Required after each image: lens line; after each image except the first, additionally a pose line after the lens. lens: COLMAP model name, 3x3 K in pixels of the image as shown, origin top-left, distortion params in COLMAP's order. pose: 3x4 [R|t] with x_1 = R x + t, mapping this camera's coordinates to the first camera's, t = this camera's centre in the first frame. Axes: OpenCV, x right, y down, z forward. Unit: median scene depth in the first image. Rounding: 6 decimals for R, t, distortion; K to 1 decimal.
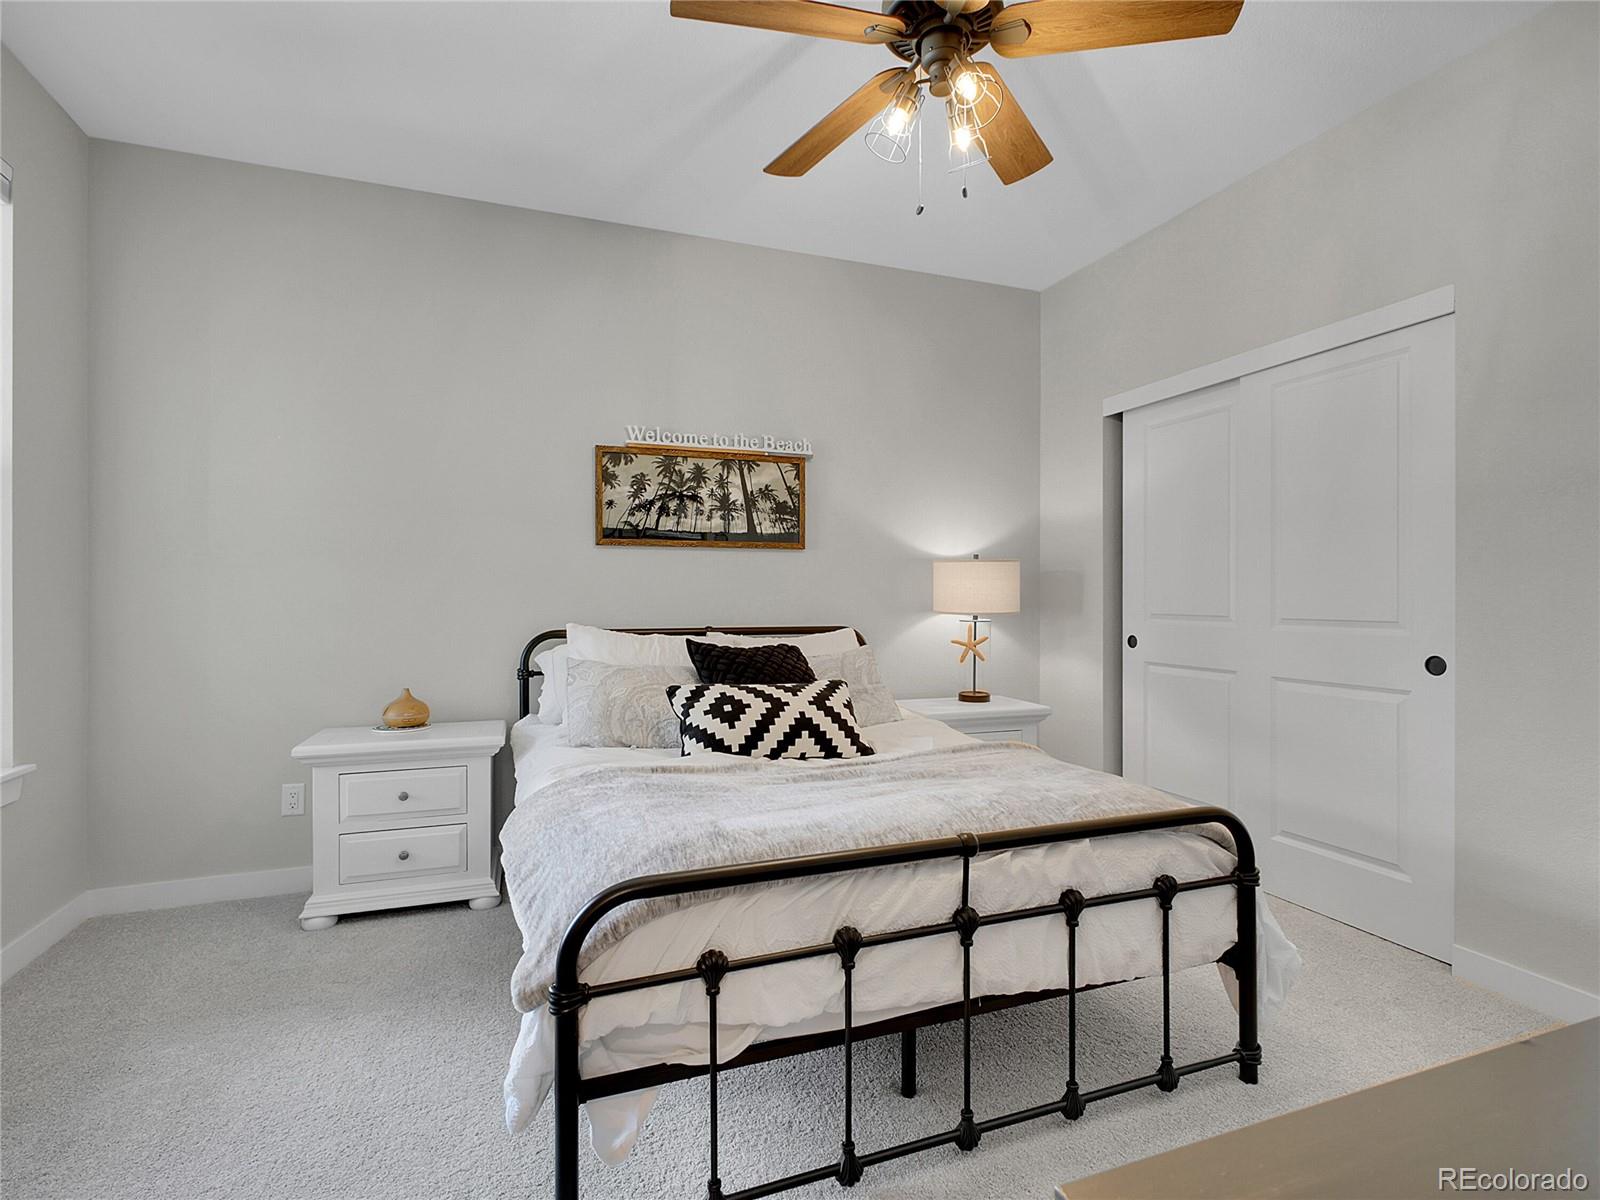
lens RADIAL K [[796.1, 0, 799.4], [0, 796.1, 584.7], [0, 0, 1]] dist [0.003634, 0.000802]
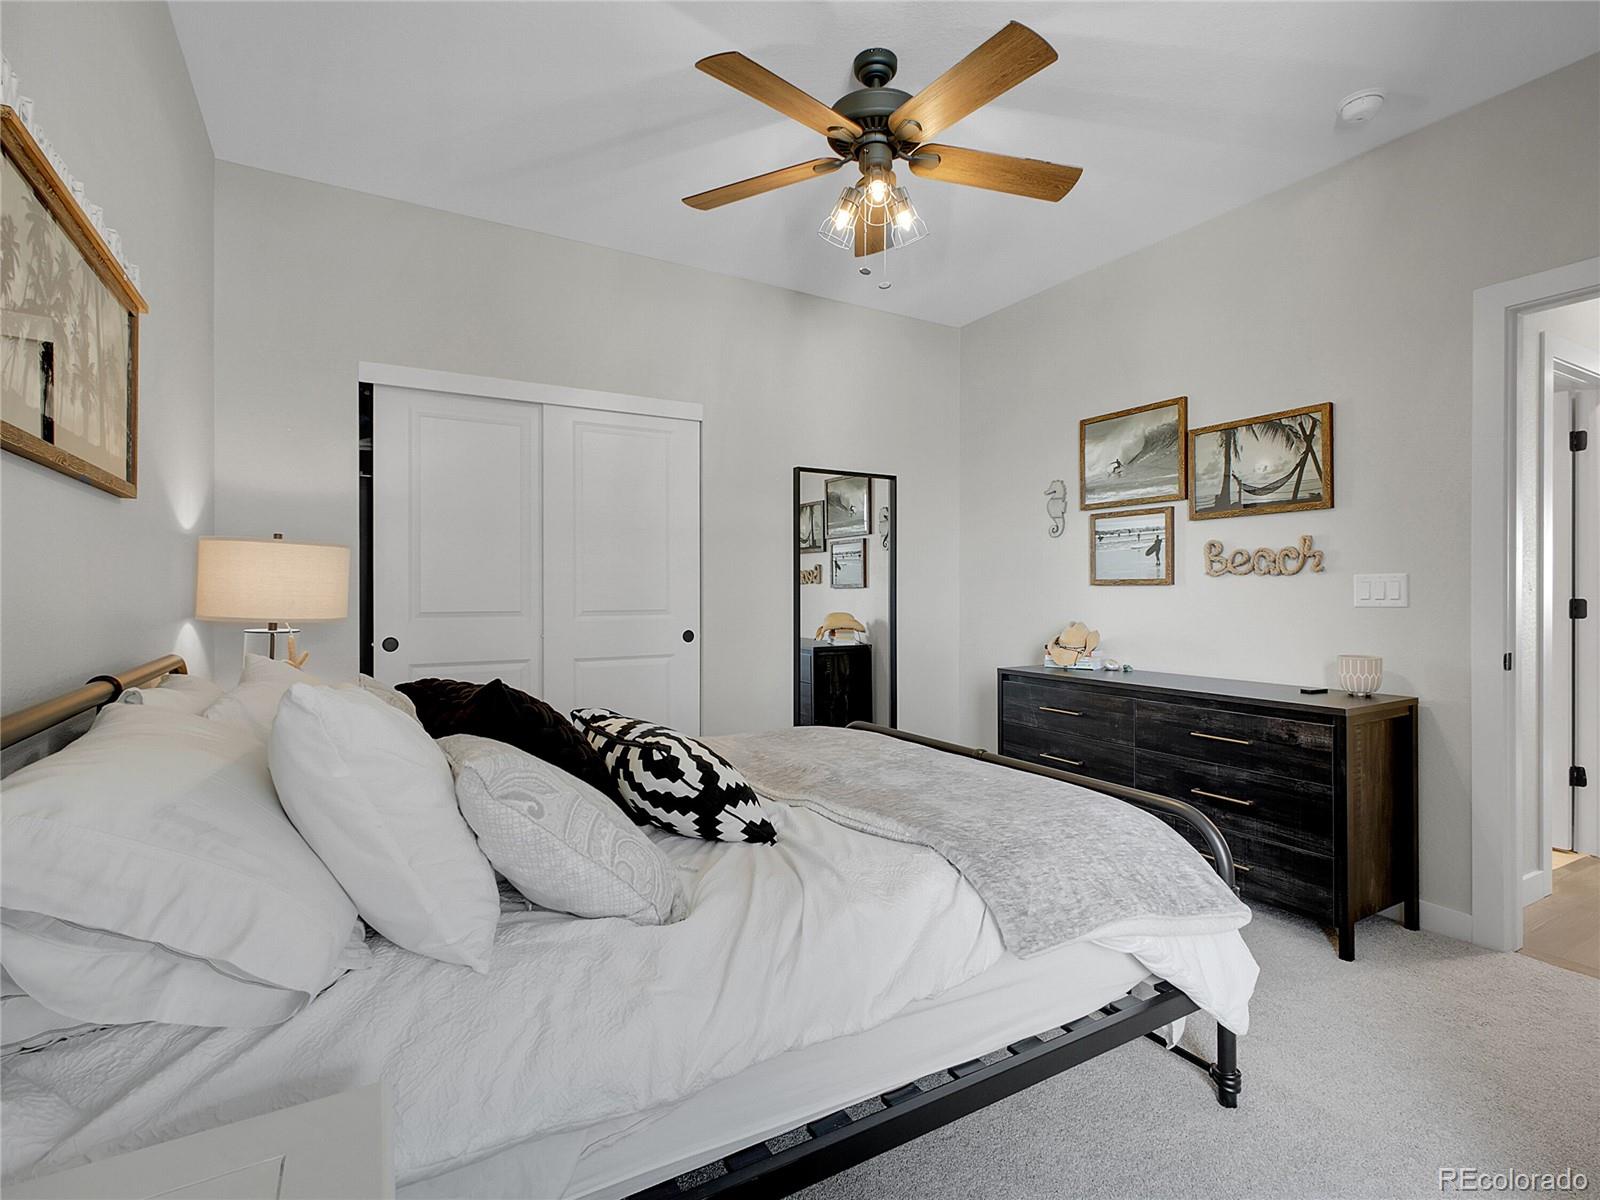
lens RADIAL K [[796.1, 0, 799.4], [0, 796.1, 584.7], [0, 0, 1]] dist [0.003634, 0.000802]
pose [[-0.165832, 0.008964, 0.986113, -0.734707], [-0.009845, 0.999894, -0.010745, 0.011633], [-0.986105, -0.011490, -0.165726, 0.934754]]
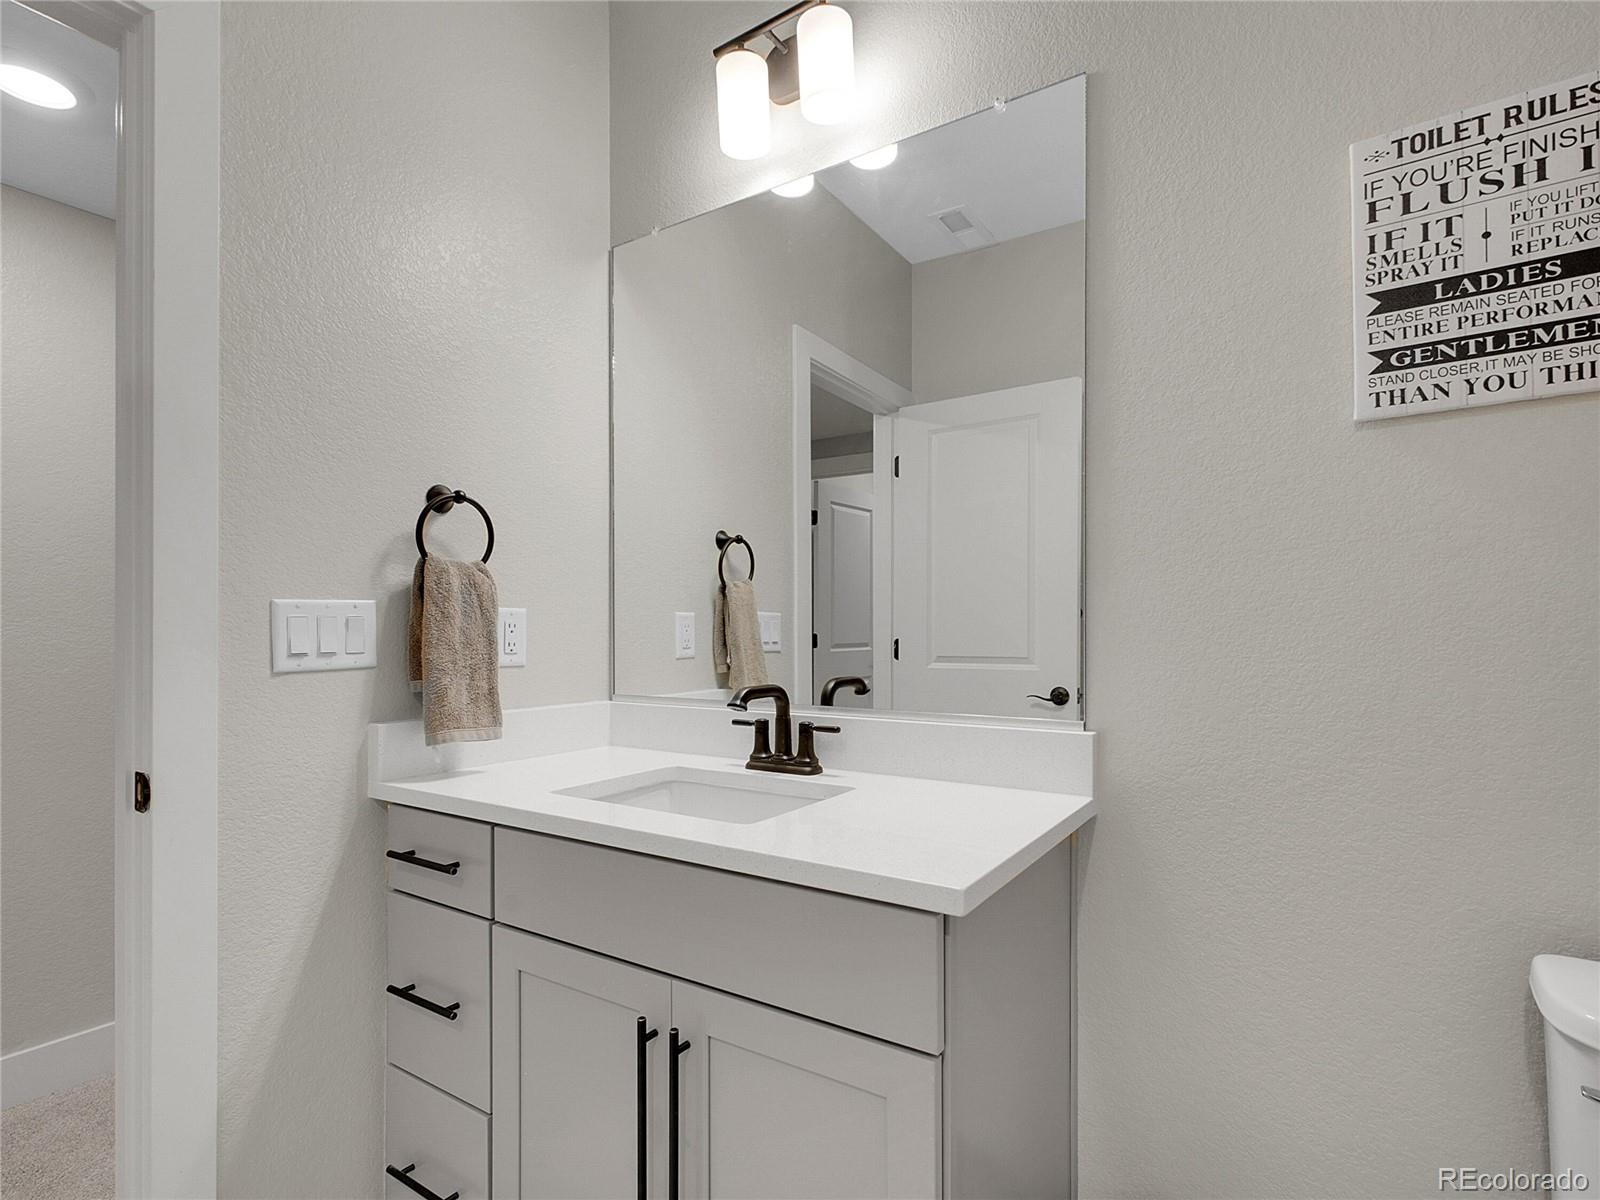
lens RADIAL K [[815.0, 0, 800.0], [0, 815.0, 600.0], [0, 0, 1]] dist [-0.000674, -0.000103]
pose [[0.804806, 0.020434, 0.593186, -0.172274], [-0.003817, 0.999565, -0.029254, 0.000320], [-0.593525, 0.021280, 0.804534, 0.252046]]
